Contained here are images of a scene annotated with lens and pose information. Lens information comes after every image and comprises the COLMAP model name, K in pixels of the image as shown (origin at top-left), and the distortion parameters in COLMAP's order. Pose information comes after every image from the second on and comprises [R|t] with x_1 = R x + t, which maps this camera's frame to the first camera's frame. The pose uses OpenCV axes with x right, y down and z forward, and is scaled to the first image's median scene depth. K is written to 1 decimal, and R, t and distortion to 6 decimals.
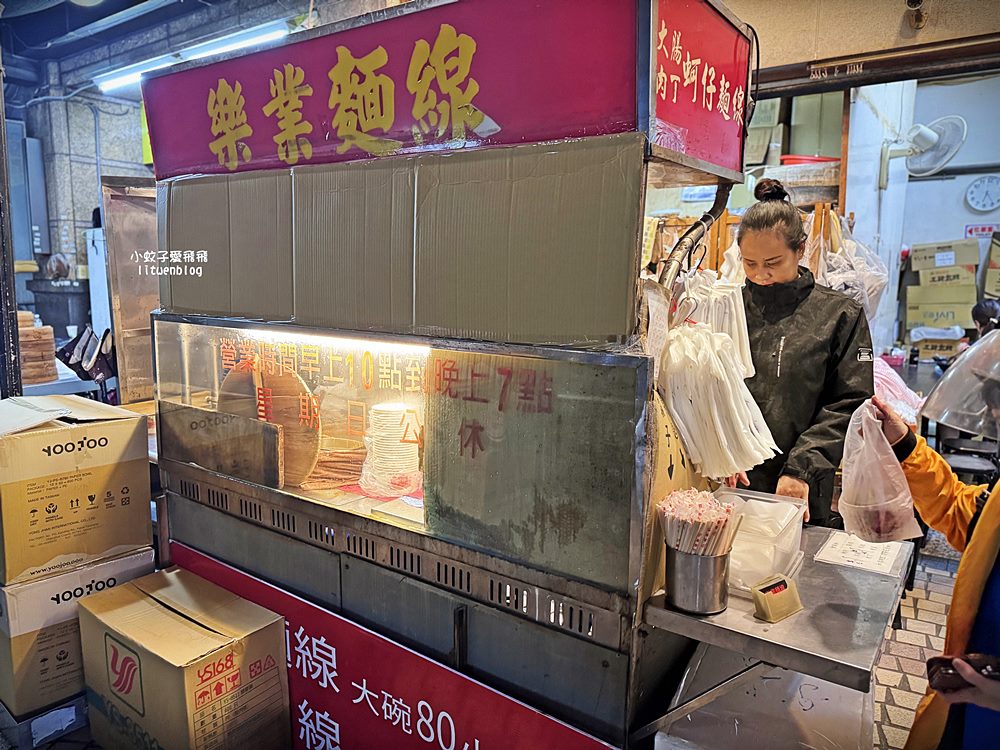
lens RADIAL K [[705.4, 0, 500.1], [0, 705.4, 372.8], [0, 0, 1]] dist [-0.001613, -0.001645]
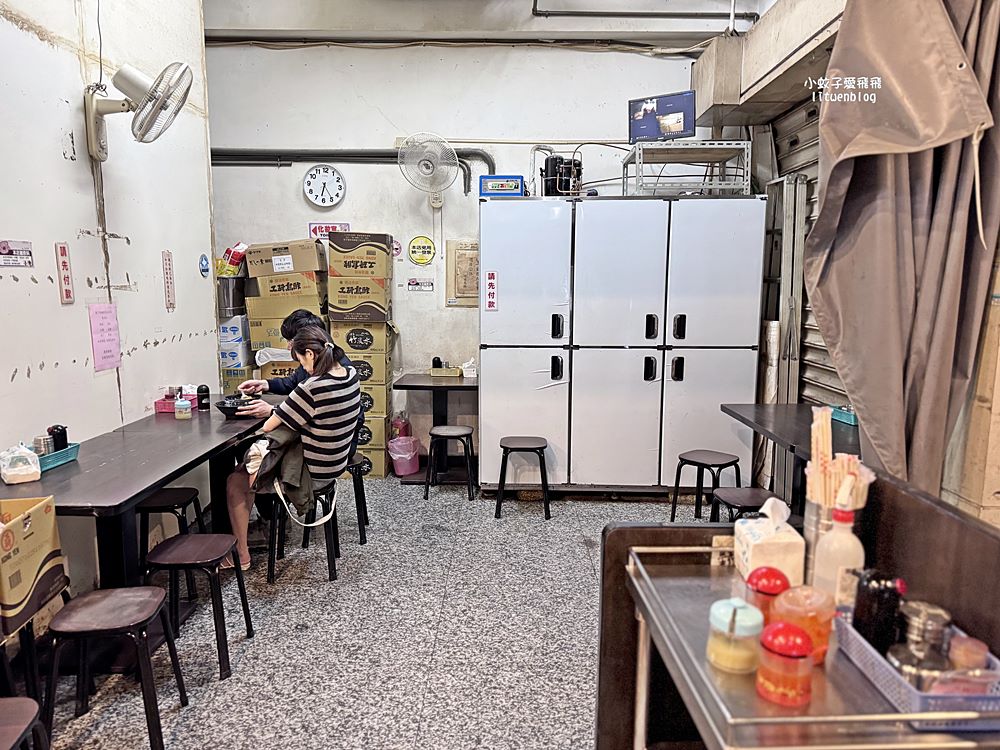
lens RADIAL K [[705.4, 0, 500.6], [0, 705.4, 377.9], [0, 0, 1]] dist [-0.001613, -0.001645]
pose [[0.808855, -0.081997, 0.582263, 0.349285], [0.078616, 0.996419, 0.031109, -0.035606], [-0.582729, 0.020612, 0.812405, 0.196892]]
